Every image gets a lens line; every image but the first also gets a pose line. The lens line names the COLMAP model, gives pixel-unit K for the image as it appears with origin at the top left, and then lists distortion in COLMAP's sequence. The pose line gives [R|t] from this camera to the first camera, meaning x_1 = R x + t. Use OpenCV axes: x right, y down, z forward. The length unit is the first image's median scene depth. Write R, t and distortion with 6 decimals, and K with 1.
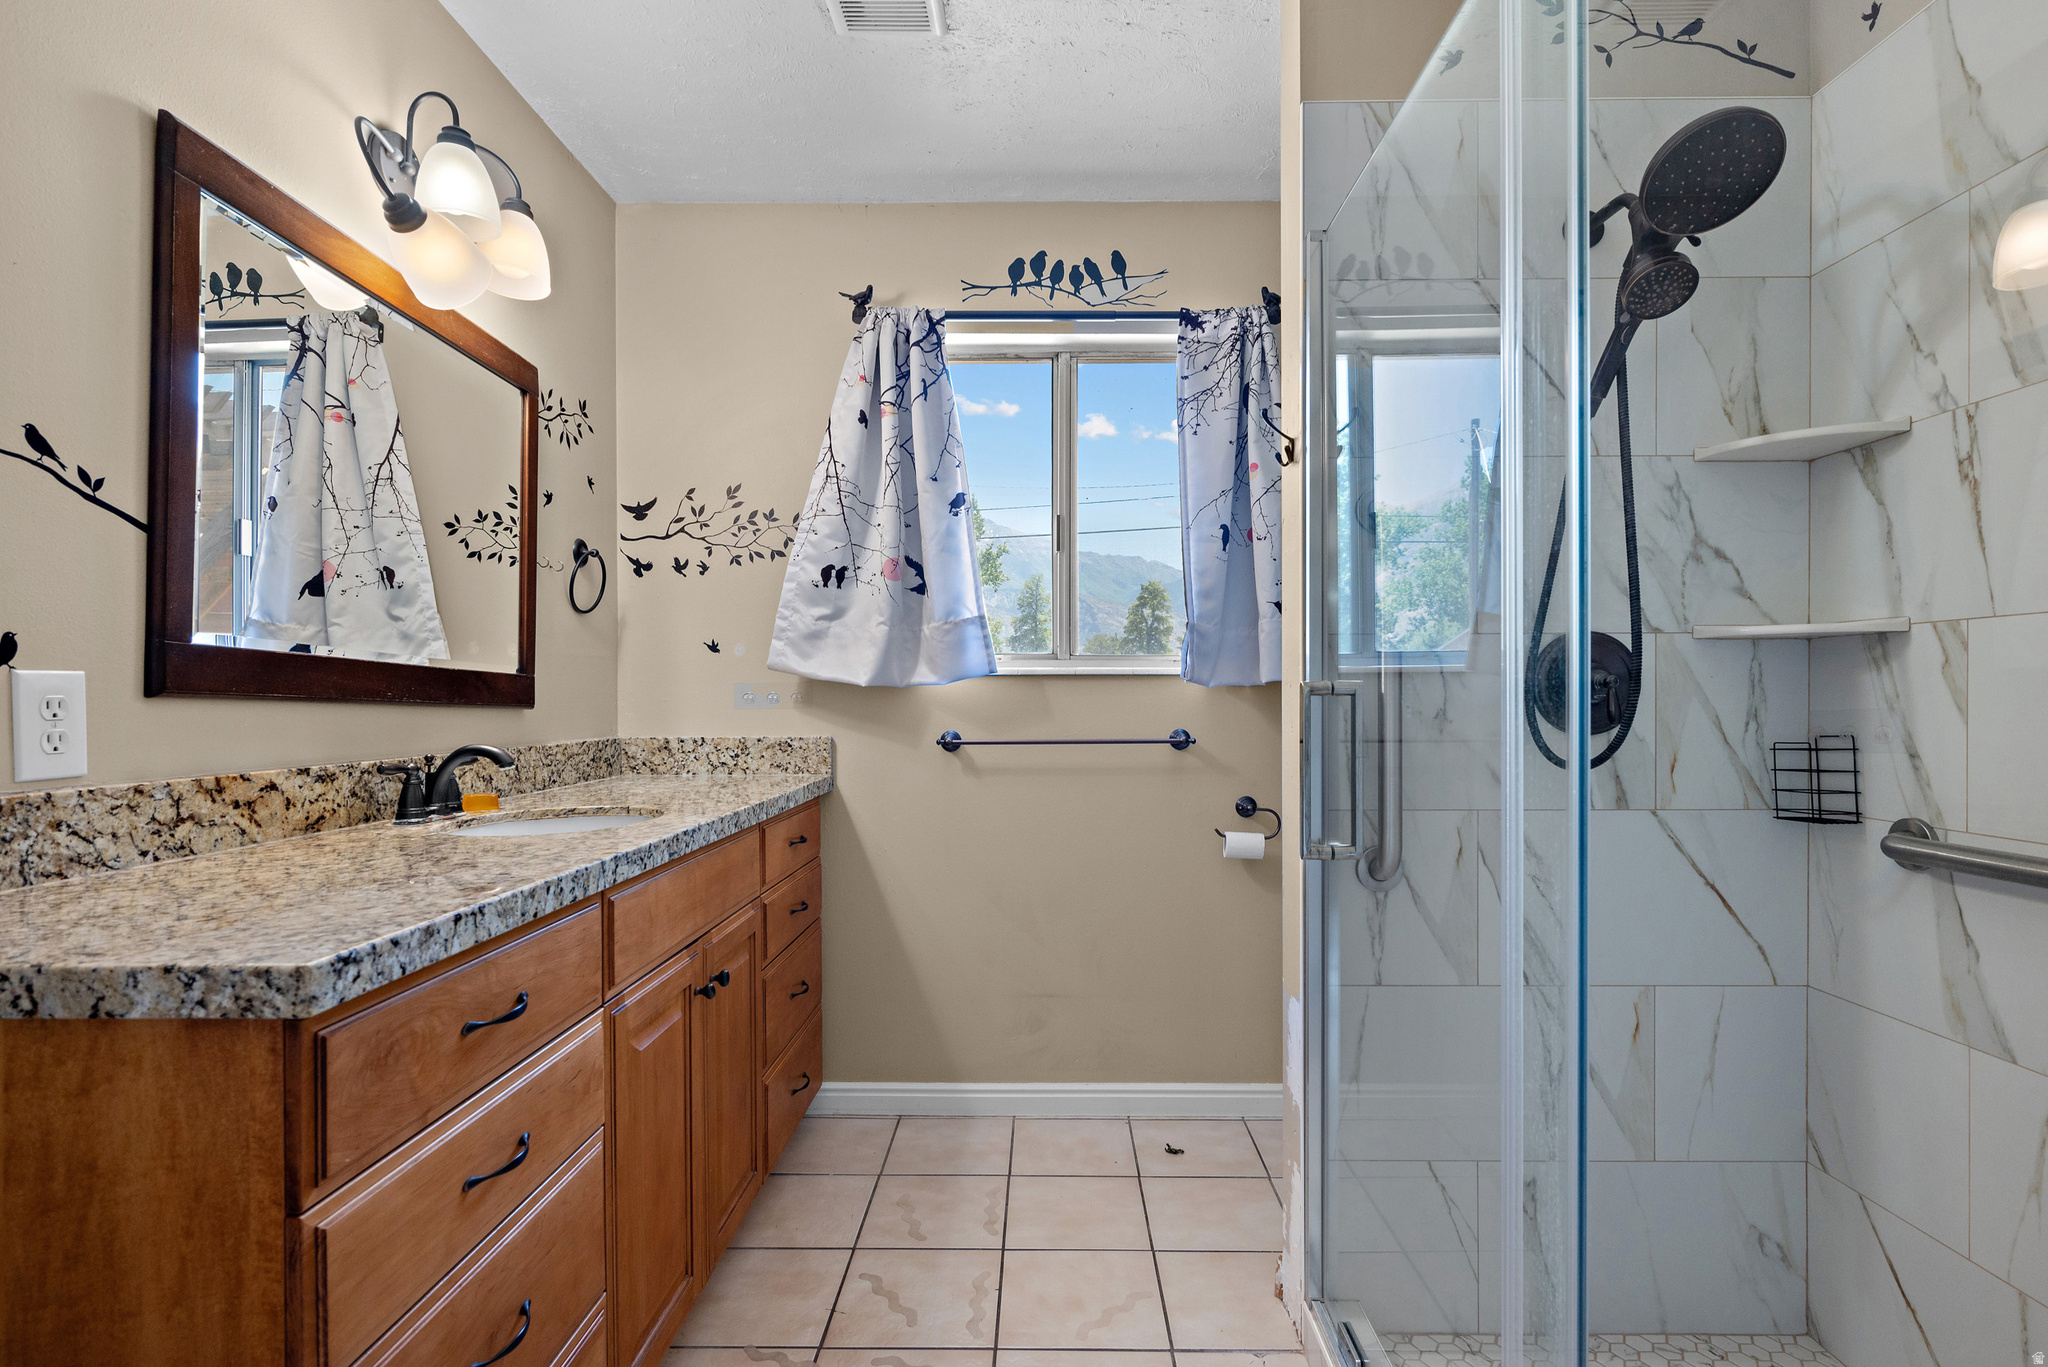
lens RADIAL K [[989.5, 0, 1024.7], [0, 989.5, 695.1], [0, 0, 1]] dist [0.000811, 0.000048]
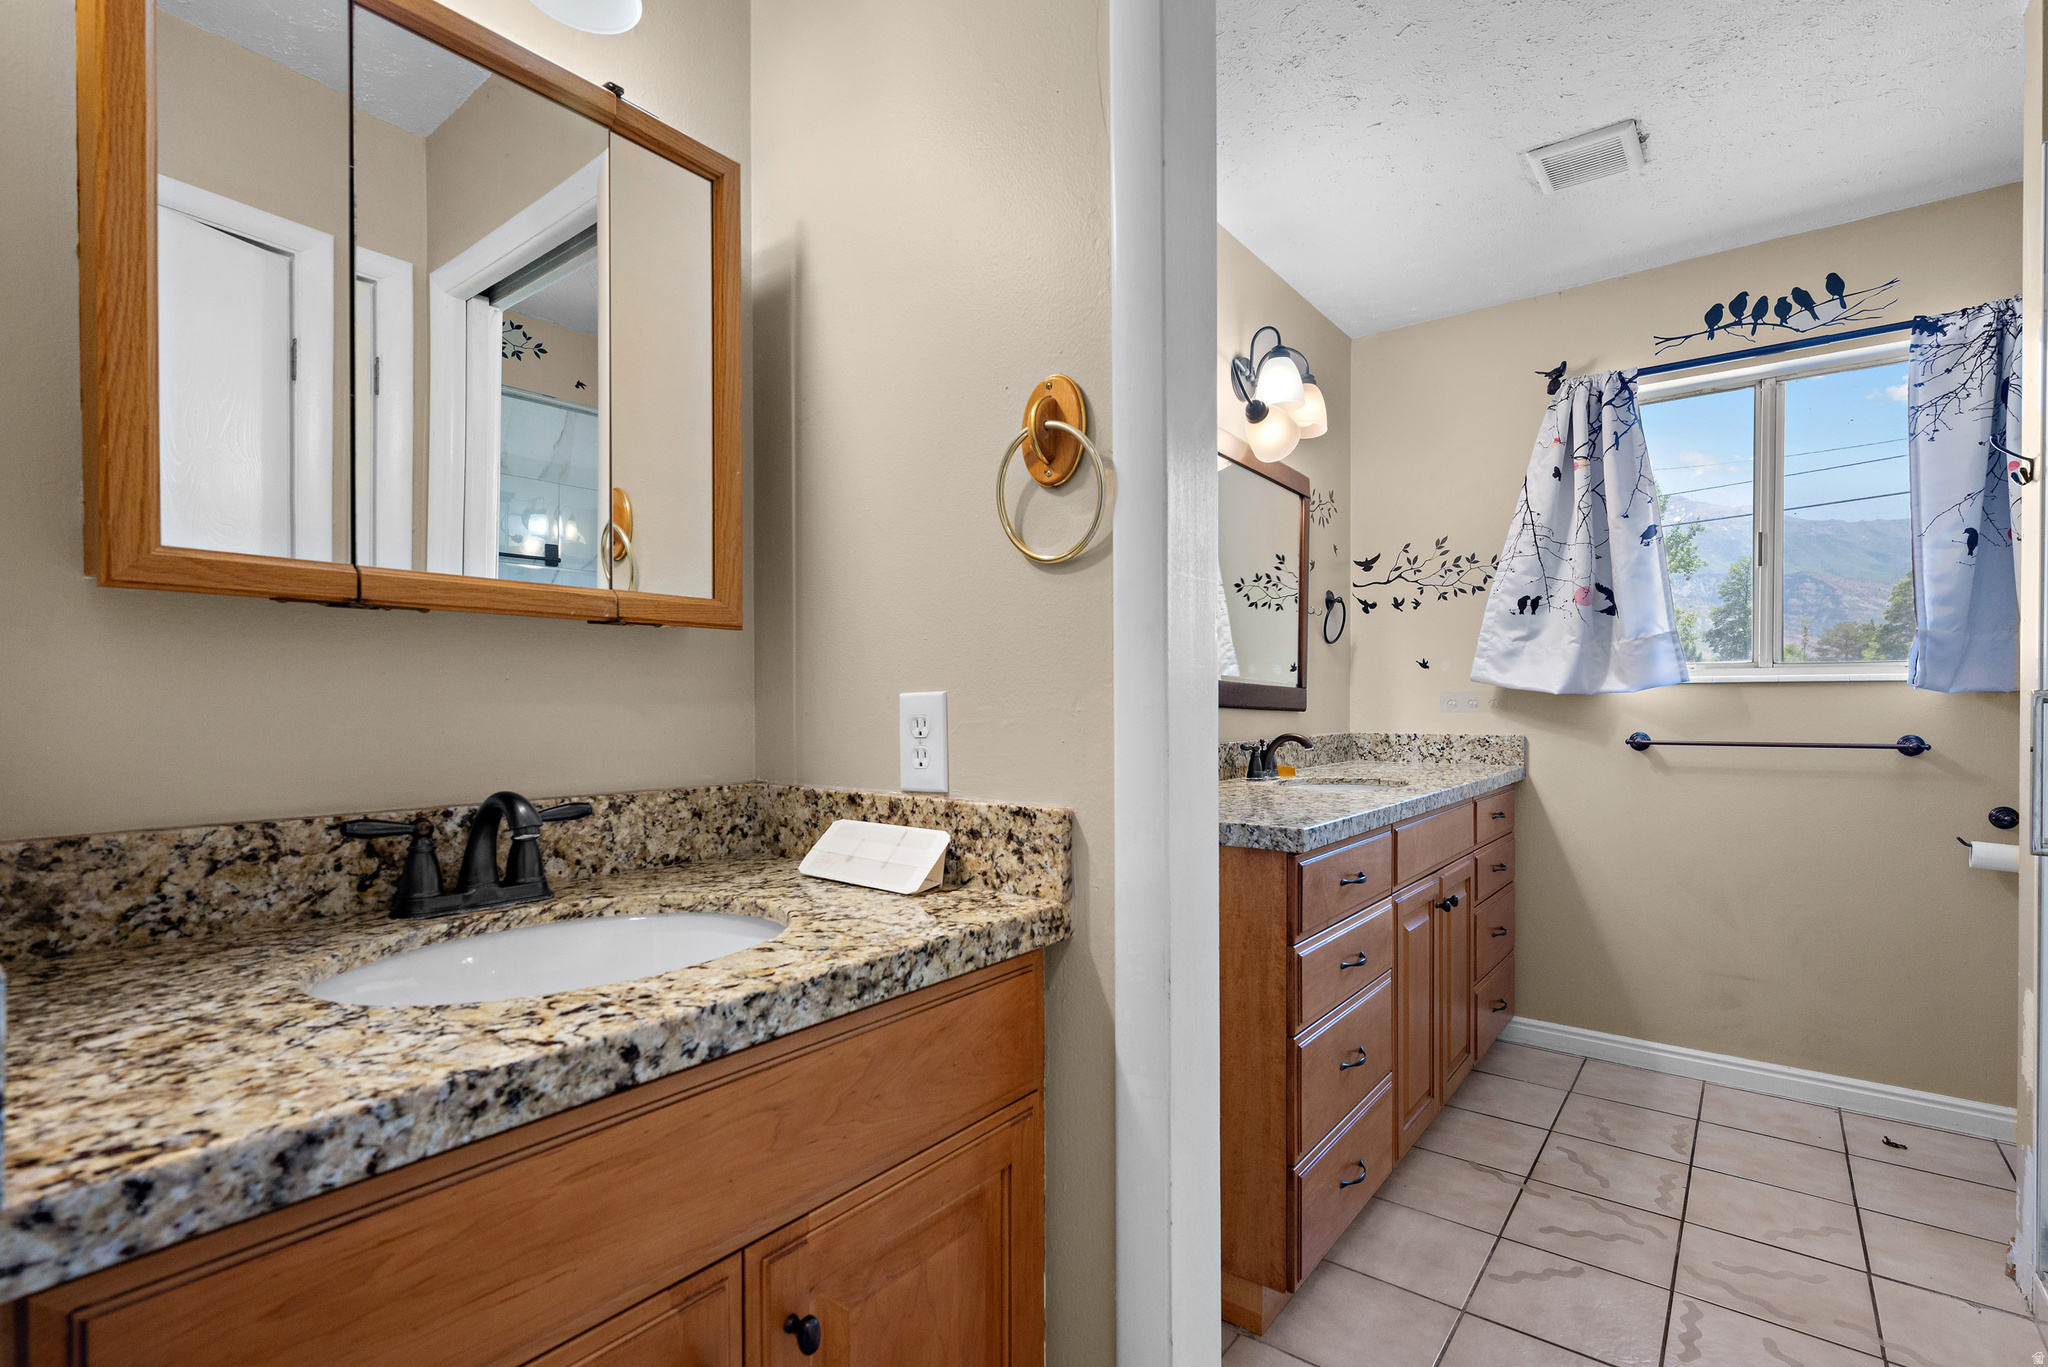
lens RADIAL K [[943.8, 0, 1033.1], [0, 943.8, 714.3], [0, 0, 1]] dist [-0.003914, 0.001002]
pose [[0.804482, 0.007796, -0.593925, 0.008471], [0.001942, 0.999874, 0.015755, -0.003537], [0.593973, -0.013828, 0.804366, -0.310855]]
